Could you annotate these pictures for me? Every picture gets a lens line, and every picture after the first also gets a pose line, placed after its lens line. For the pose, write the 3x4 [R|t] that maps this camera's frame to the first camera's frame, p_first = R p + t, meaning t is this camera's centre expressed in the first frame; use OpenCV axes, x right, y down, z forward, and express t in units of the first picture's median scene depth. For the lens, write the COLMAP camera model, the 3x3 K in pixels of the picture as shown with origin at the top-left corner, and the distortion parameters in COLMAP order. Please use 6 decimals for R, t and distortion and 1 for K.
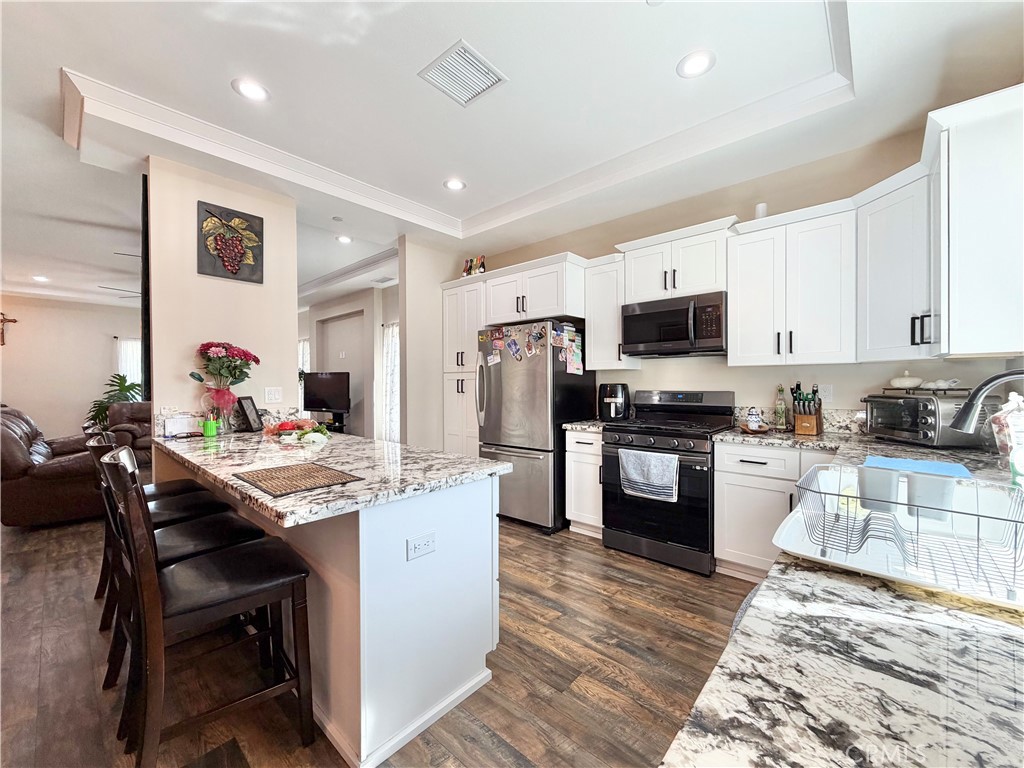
lens RADIAL K [[408.5, 0, 510.0], [0, 408.5, 384.7], [0, 0, 1]] dist [0.000852, 0.000520]
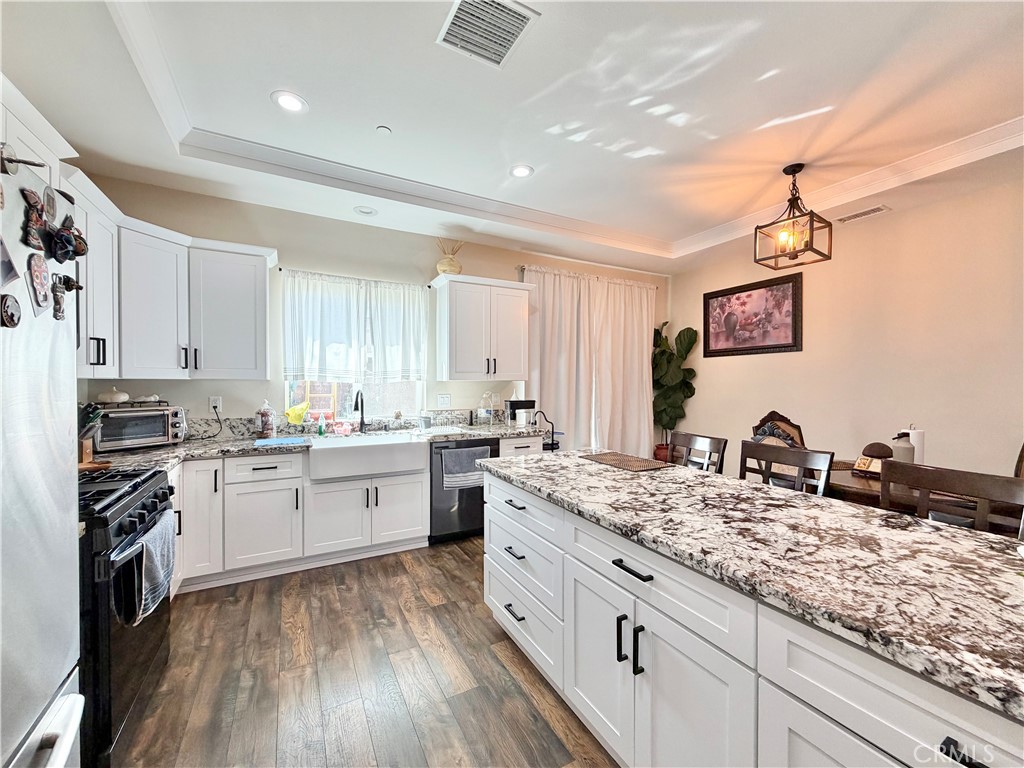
lens RADIAL K [[408.5, 0, 509.2], [0, 408.5, 385.6], [0, 0, 1]] dist [0.000852, 0.000520]
pose [[-0.940710, -0.003766, 0.339192, -0.393345], [0.000862, 0.999909, 0.013492, -0.048130], [-0.339212, 0.012985, -0.940620, 1.600963]]
